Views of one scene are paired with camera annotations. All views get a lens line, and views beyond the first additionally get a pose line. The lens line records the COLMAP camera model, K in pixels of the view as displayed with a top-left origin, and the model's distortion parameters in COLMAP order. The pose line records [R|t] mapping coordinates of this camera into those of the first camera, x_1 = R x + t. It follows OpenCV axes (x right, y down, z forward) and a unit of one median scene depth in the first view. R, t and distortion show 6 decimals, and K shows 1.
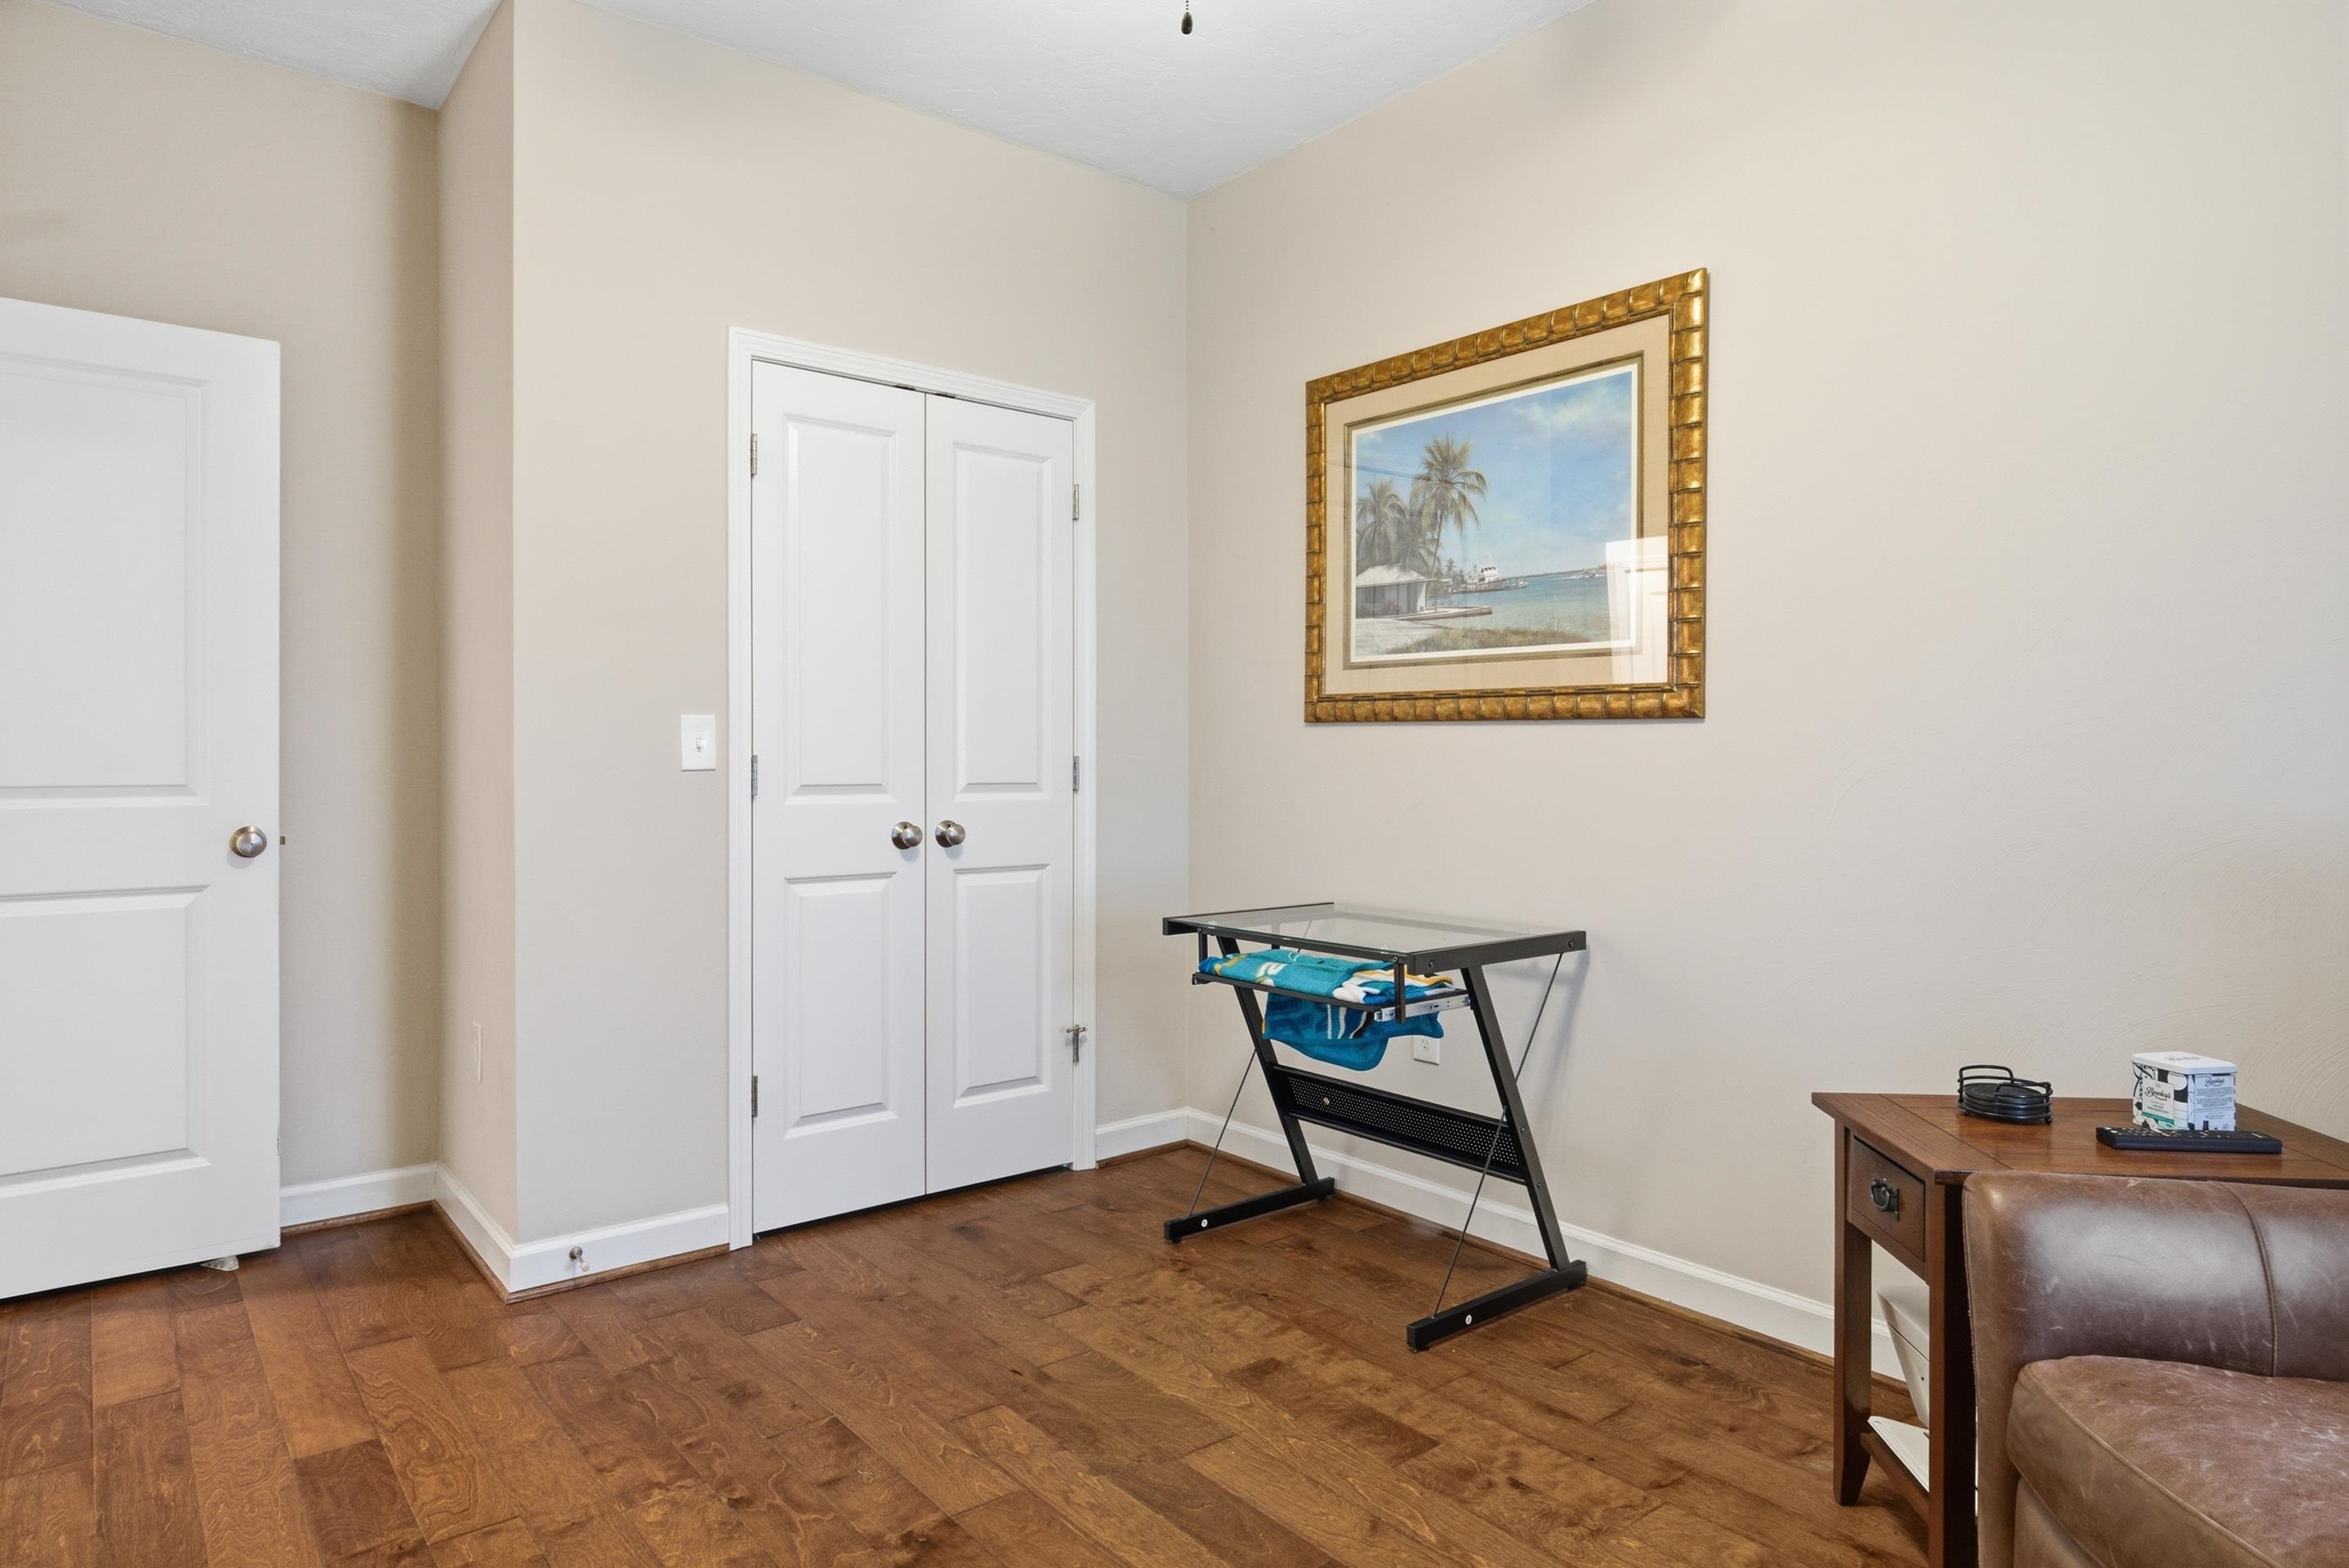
lens RADIAL K [[1385.2, 0, 1172.0], [0, 1385.2, 759.2], [0, 0, 1]] dist [-0.001646, -0.000940]
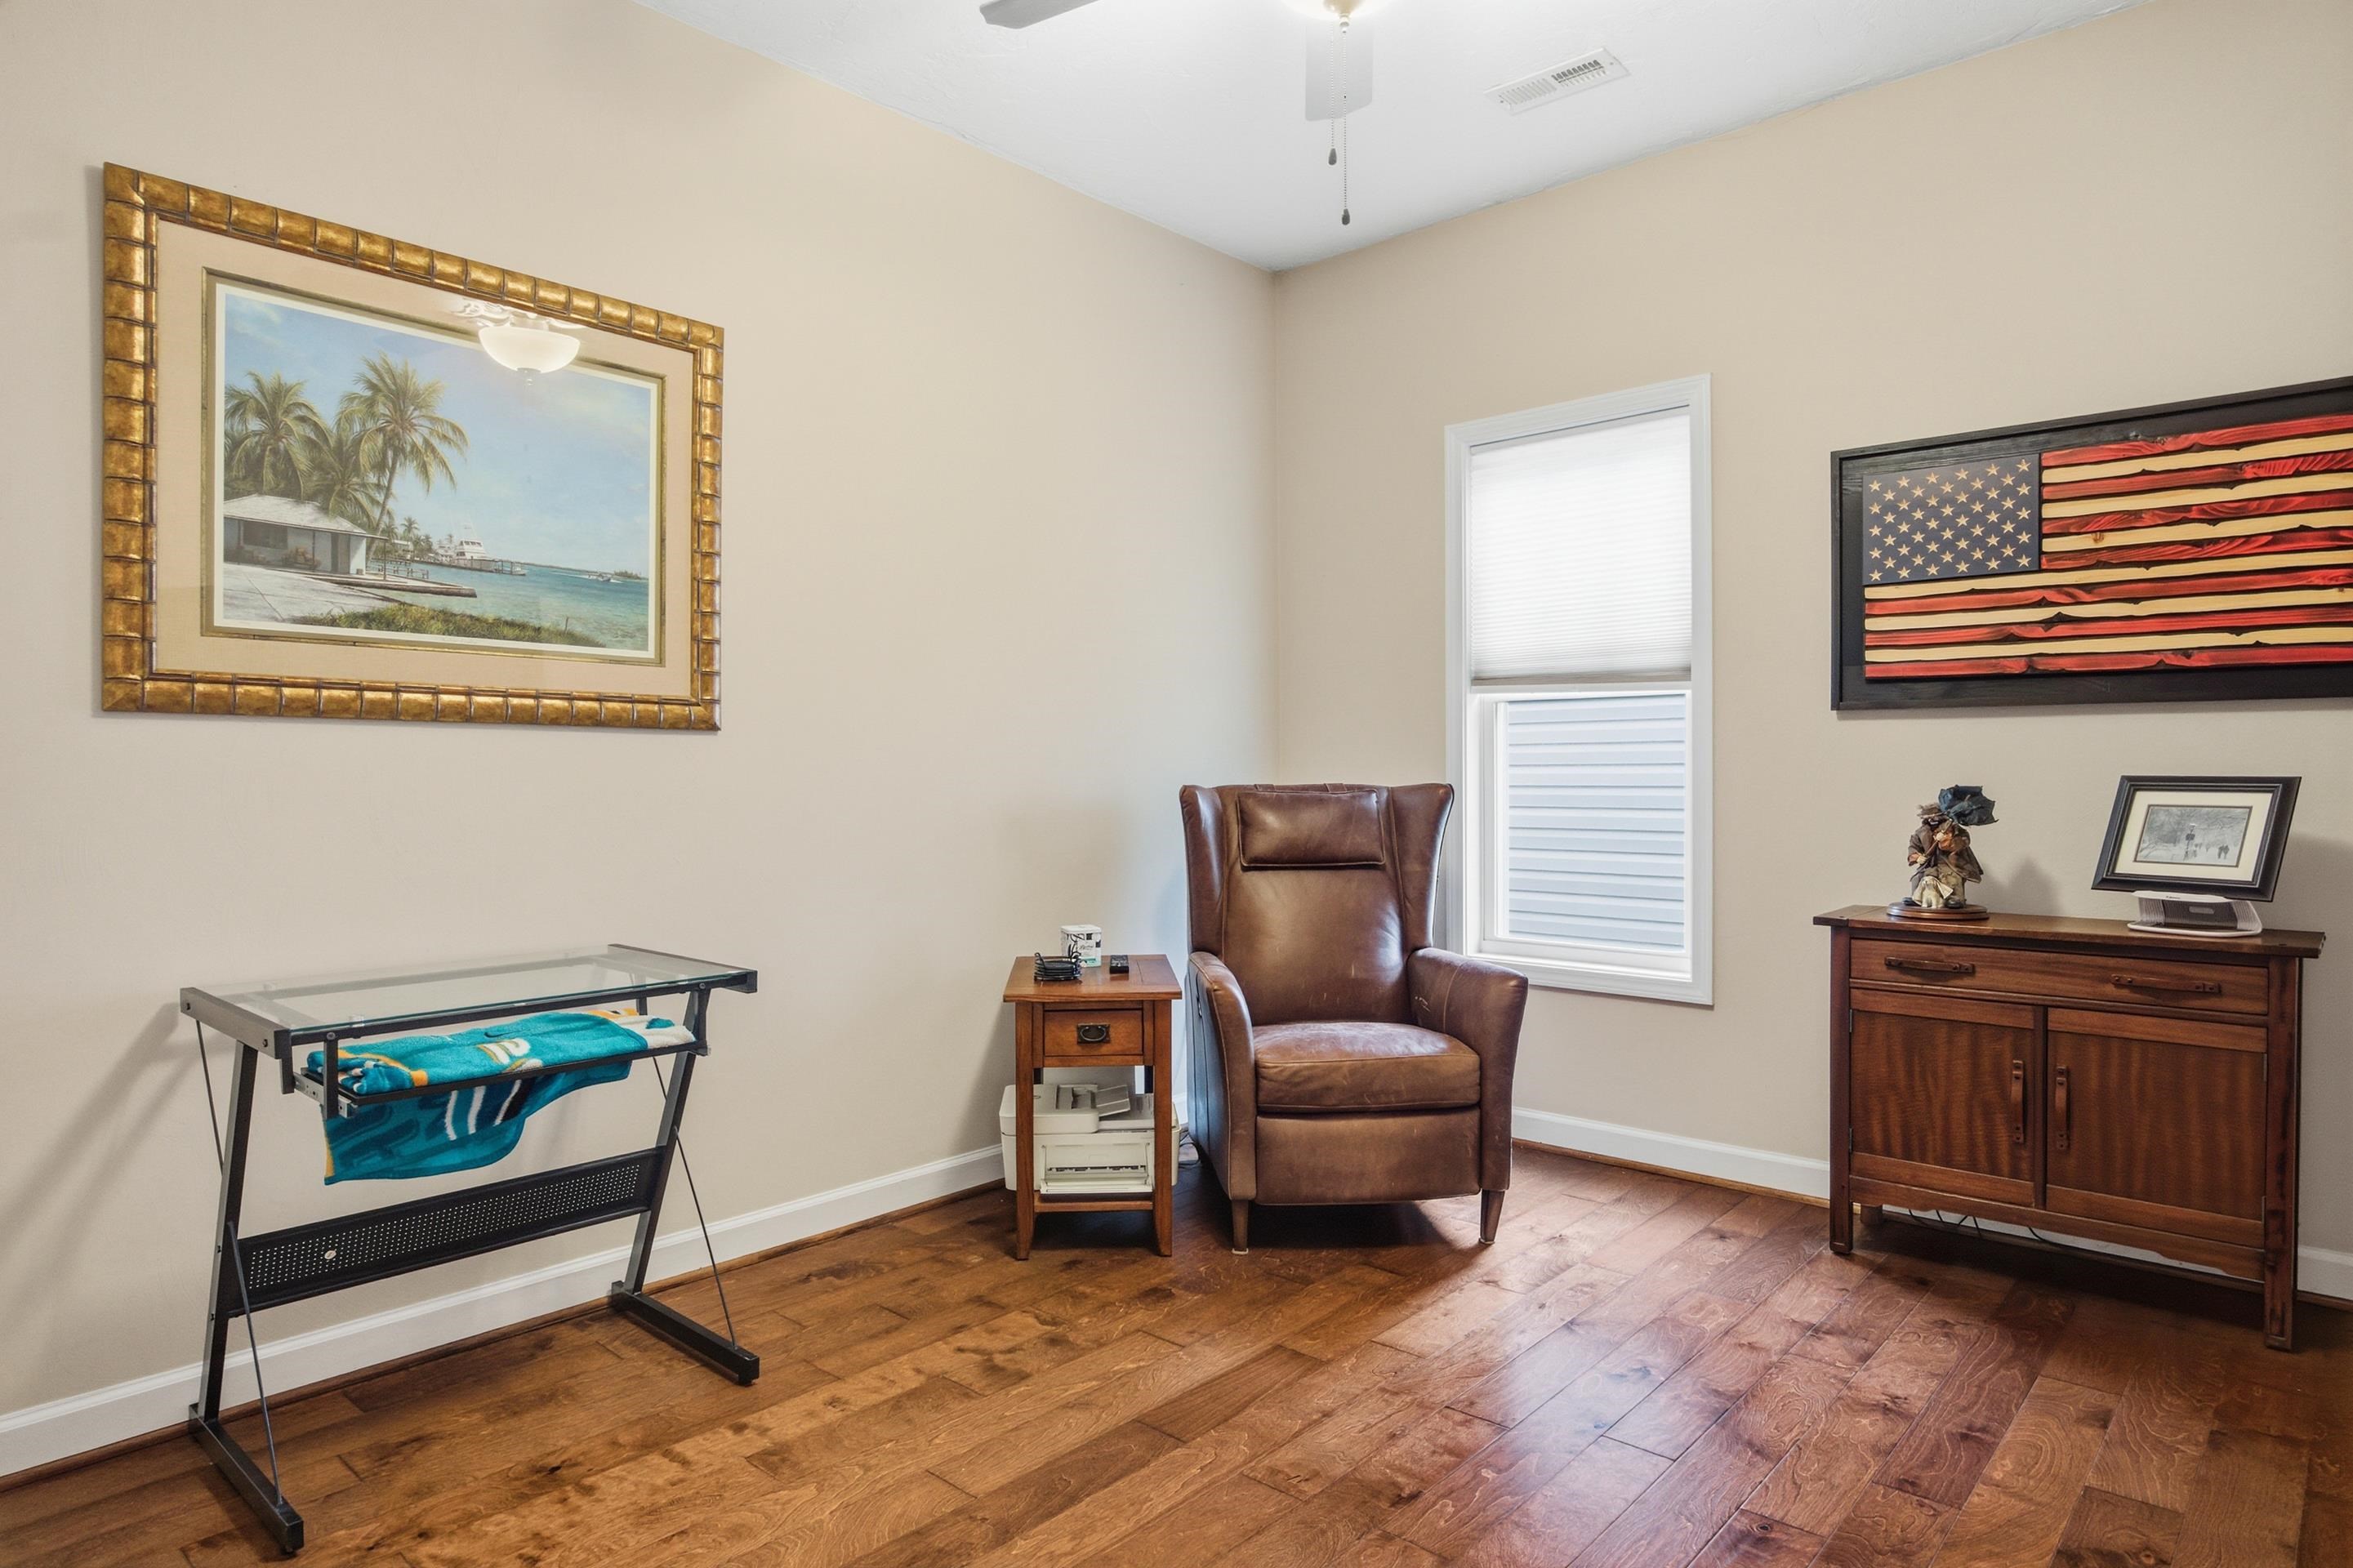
lens RADIAL K [[1334.4, 0, 1176.5], [0, 1334.4, 784.0], [0, 0, 1]] dist [-0.007369, -0.003432]
pose [[-0.160816, -0.009981, 0.986934, -0.630084], [0.006178, 0.999919, 0.011119, 0.003037], [-0.986965, 0.007886, -0.160741, 0.692952]]
